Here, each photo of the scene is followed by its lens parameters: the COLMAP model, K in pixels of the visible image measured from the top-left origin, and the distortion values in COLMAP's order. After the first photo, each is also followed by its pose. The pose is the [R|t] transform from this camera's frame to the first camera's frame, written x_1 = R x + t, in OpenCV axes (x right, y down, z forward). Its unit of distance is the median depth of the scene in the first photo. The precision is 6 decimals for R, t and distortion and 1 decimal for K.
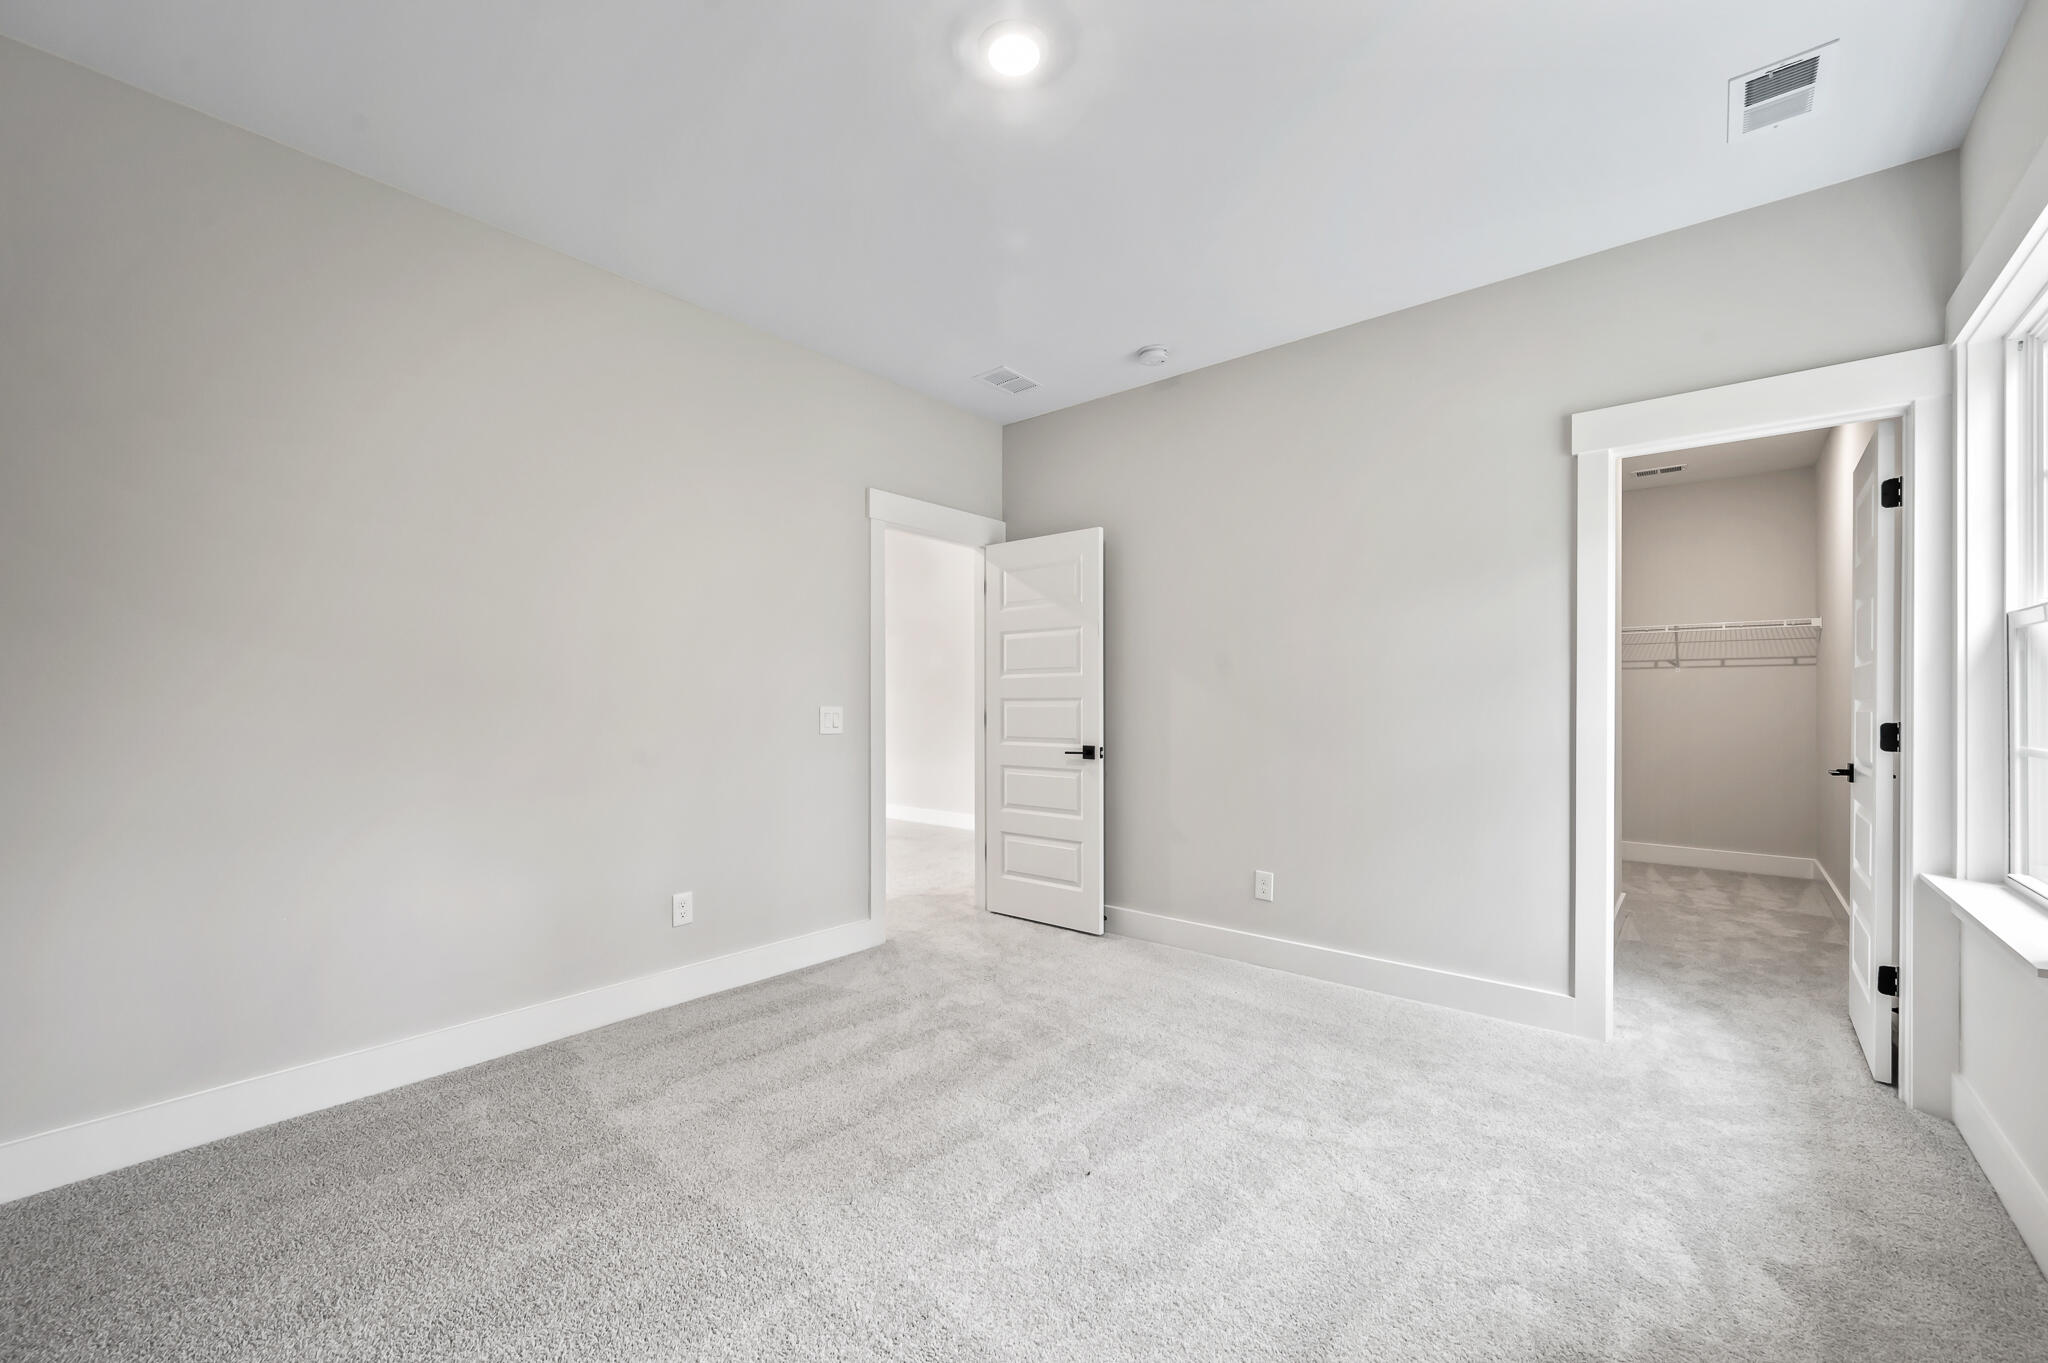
lens RADIAL K [[813.2, 0, 1027.3], [0, 813.2, 702.1], [0, 0, 1]] dist [-0.000531, -0.000057]
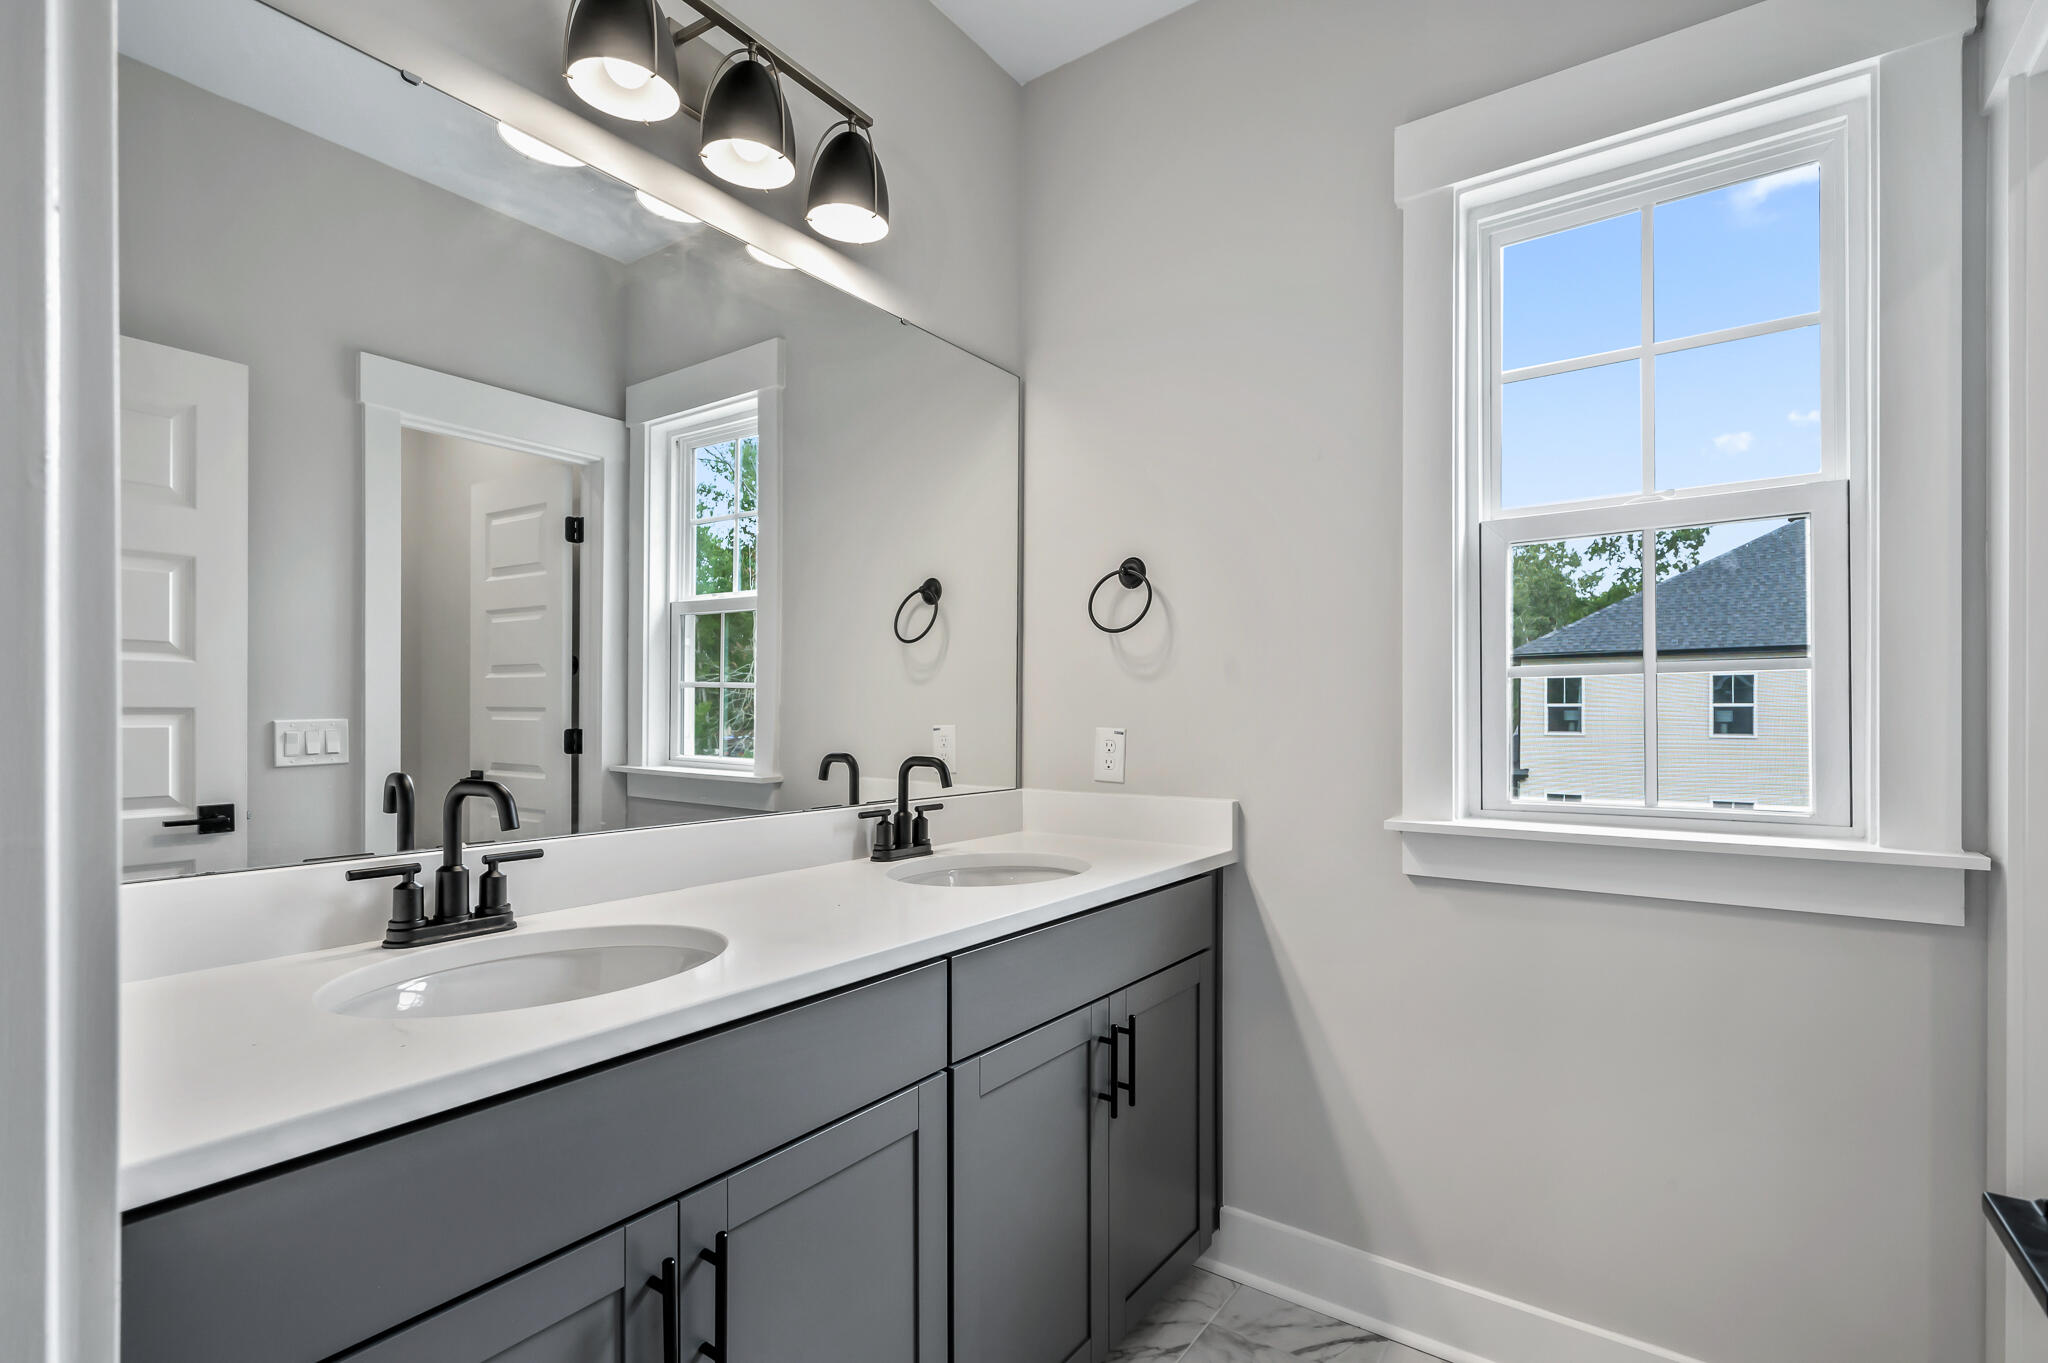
lens RADIAL K [[969.0, 0, 1025.7], [0, 969.0, 710.2], [0, 0, 1]] dist [0.000369, 0.000018]
pose [[-0.066058, -0.001220, 0.997815, -0.387064], [-0.000224, 0.999999, 0.001207, 0.000530], [-0.997816, -0.000144, -0.066058, 0.469046]]
